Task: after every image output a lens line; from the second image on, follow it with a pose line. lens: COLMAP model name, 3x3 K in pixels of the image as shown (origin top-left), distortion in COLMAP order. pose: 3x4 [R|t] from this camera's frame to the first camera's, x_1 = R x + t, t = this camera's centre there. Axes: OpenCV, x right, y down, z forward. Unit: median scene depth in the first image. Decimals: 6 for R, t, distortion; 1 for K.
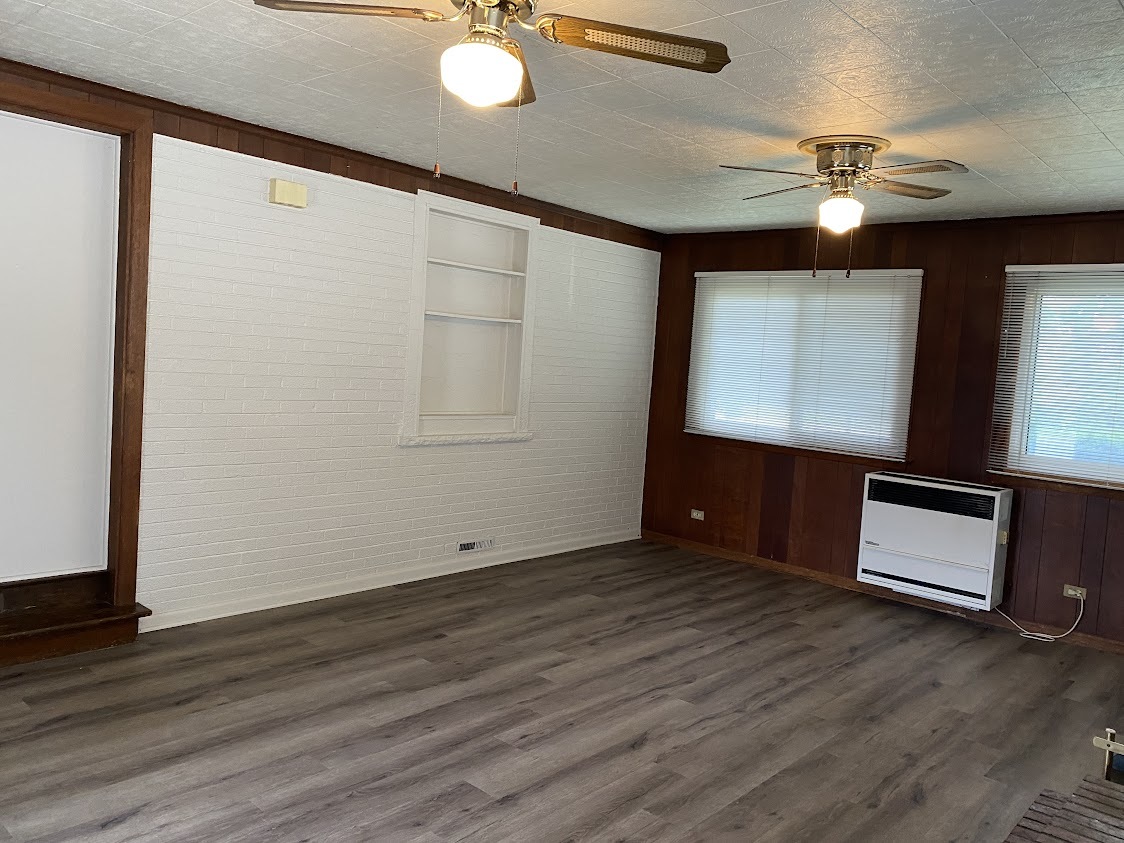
lens RADIAL K [[860.9, 0, 562.0], [0, 860.9, 421.5], [0, 0, 1]] dist [0.003926, 0.003183]
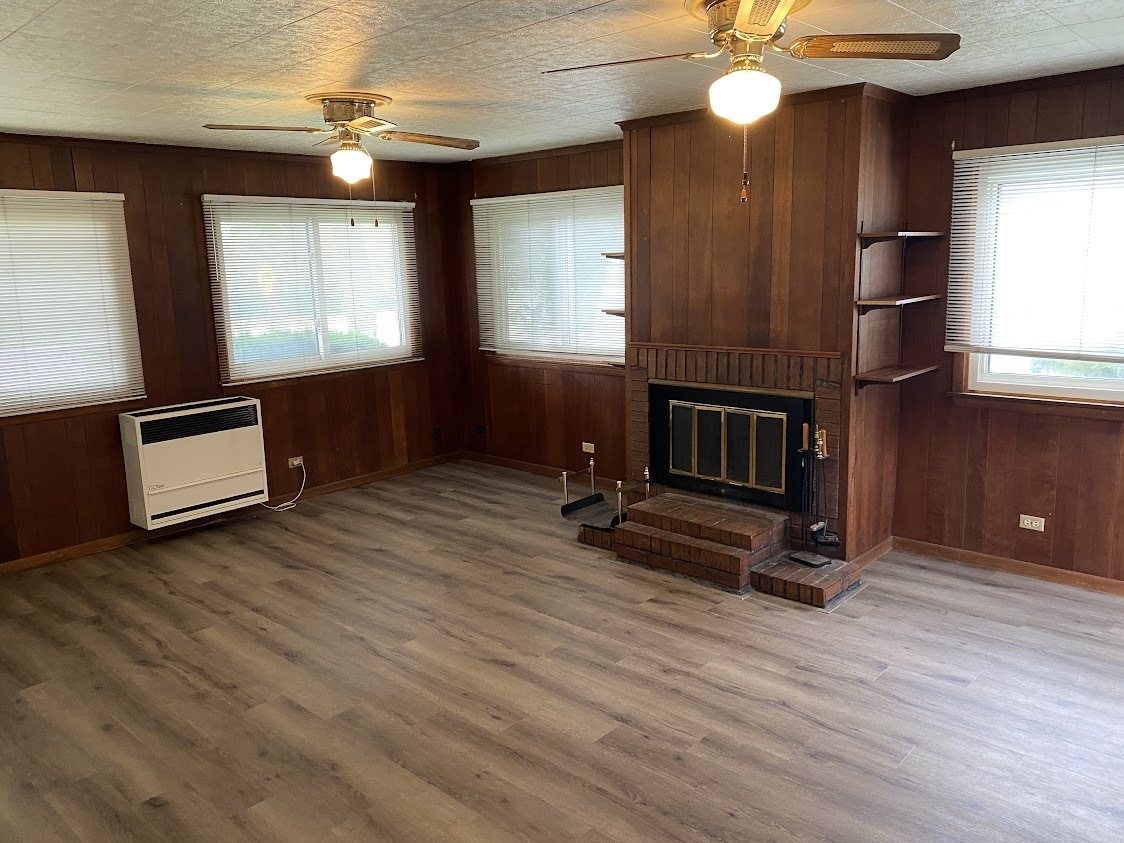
lens RADIAL K [[860.9, 0, 562.0], [0, 860.9, 421.5], [0, 0, 1]] dist [0.003926, 0.003183]
pose [[-0.012598, -0.253933, 0.967140, -0.682249], [0.105083, 0.961524, 0.253828, -0.153008], [-0.994384, 0.104828, 0.014571, 0.649828]]
